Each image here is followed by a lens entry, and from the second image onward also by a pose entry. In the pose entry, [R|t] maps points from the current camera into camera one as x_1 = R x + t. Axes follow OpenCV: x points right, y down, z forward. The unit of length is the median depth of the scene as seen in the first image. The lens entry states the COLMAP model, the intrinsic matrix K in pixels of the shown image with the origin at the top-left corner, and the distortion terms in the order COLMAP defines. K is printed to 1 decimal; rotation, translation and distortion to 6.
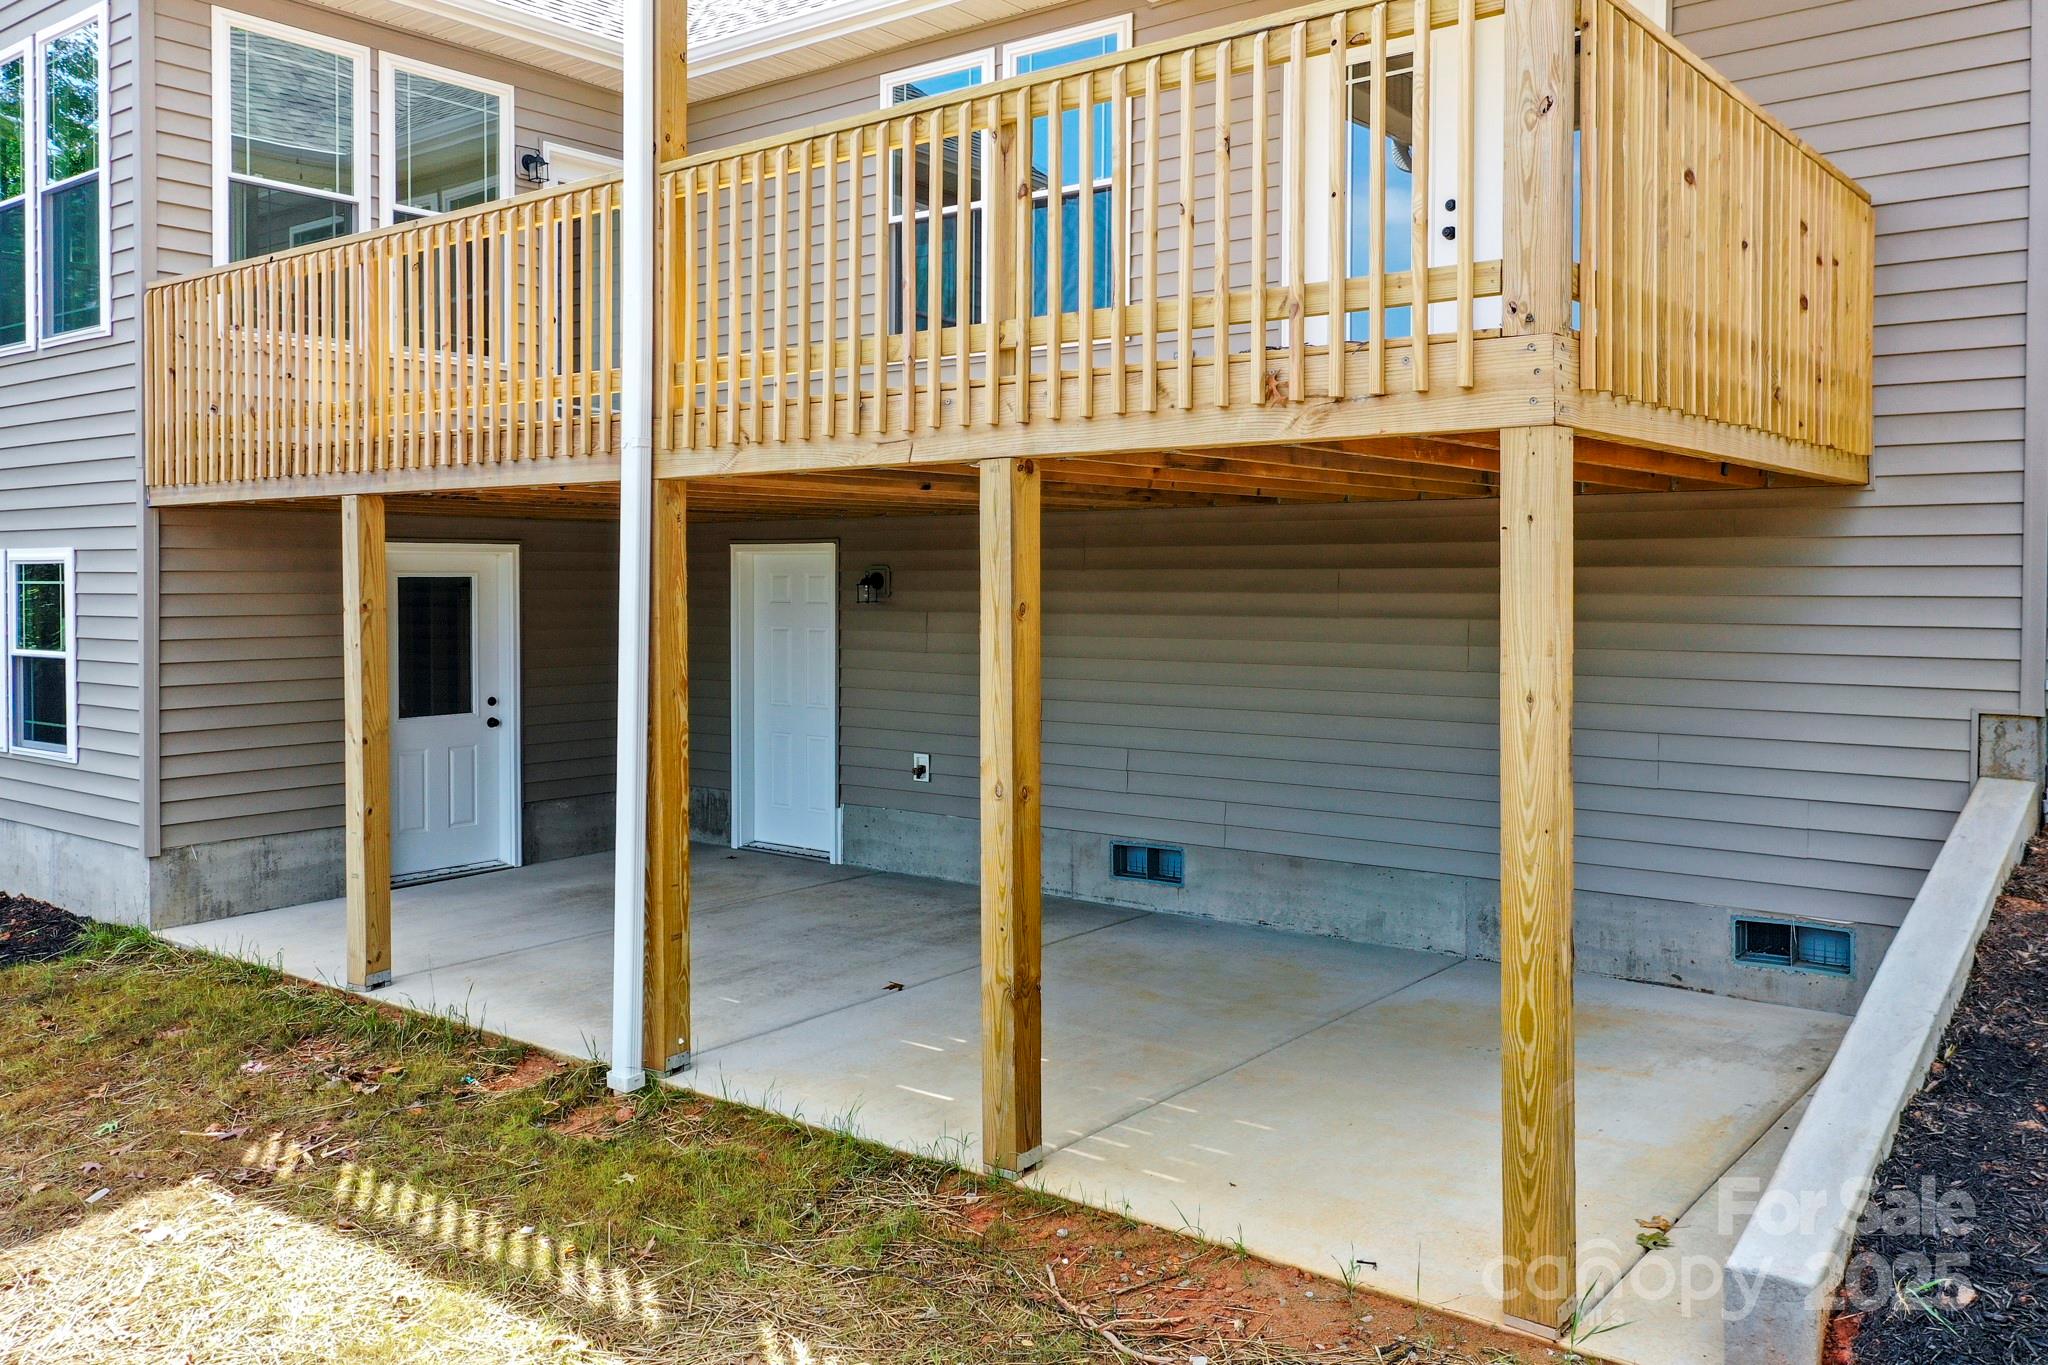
lens RADIAL K [[1601.9, 0, 1133.0], [0, 1601.9, 649.8], [0, 0, 1]] dist [0.017461, 0.002473]
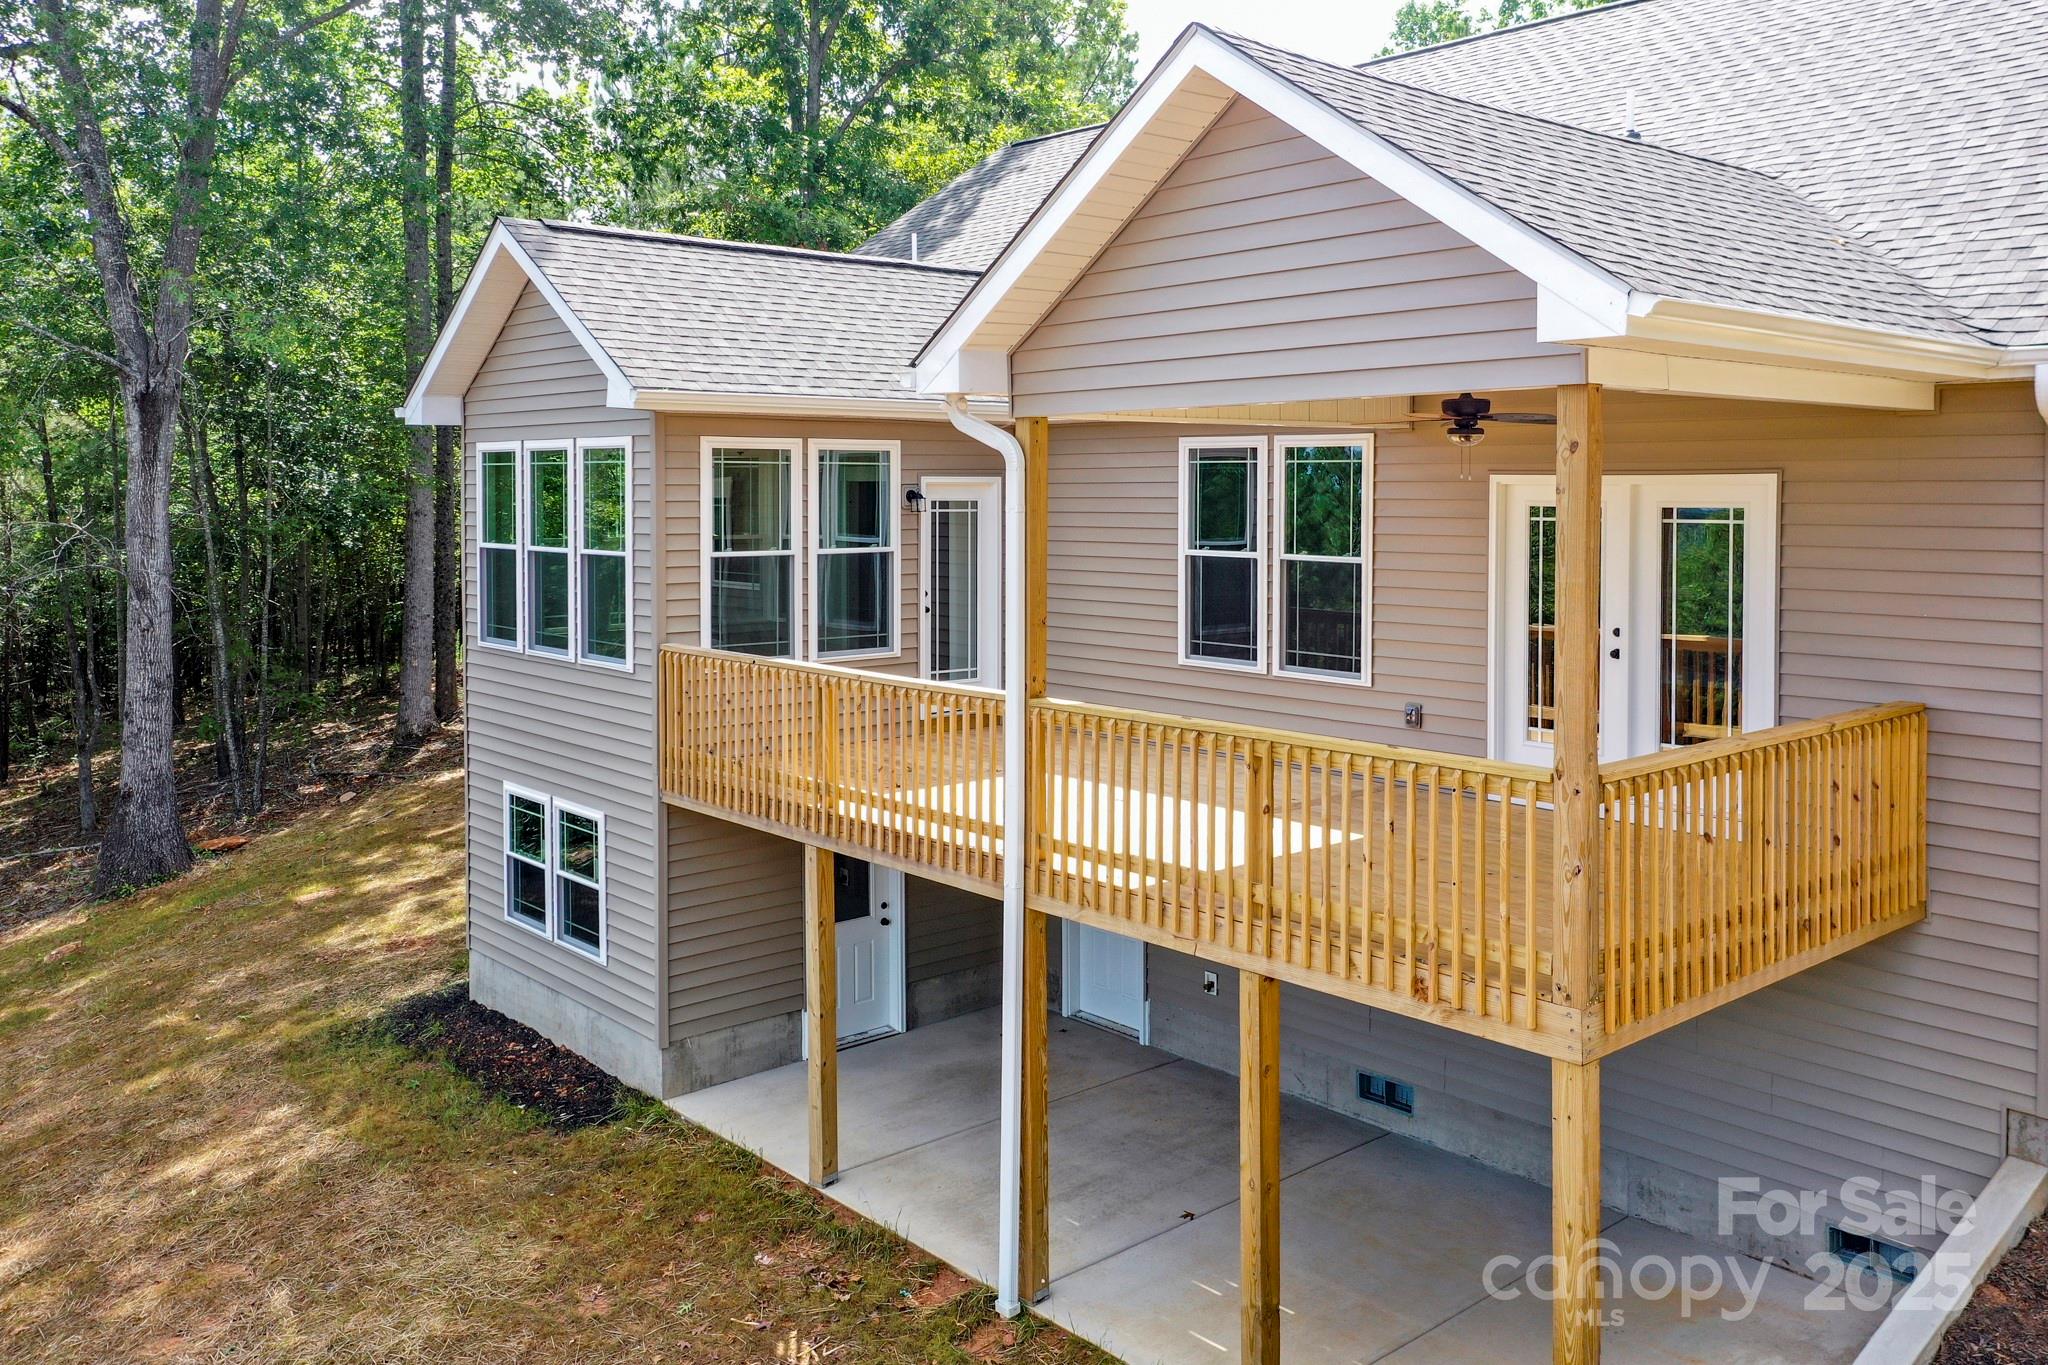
lens RADIAL K [[1601.9, 0, 1133.0], [0, 1601.9, 649.8], [0, 0, 1]] dist [0.017461, 0.002473]
pose [[0.982485, 0.003073, -0.186315, 0.064787], [0.001498, 0.999702, 0.024384, -0.334920], [0.186334, -0.024236, 0.982187, -0.376089]]
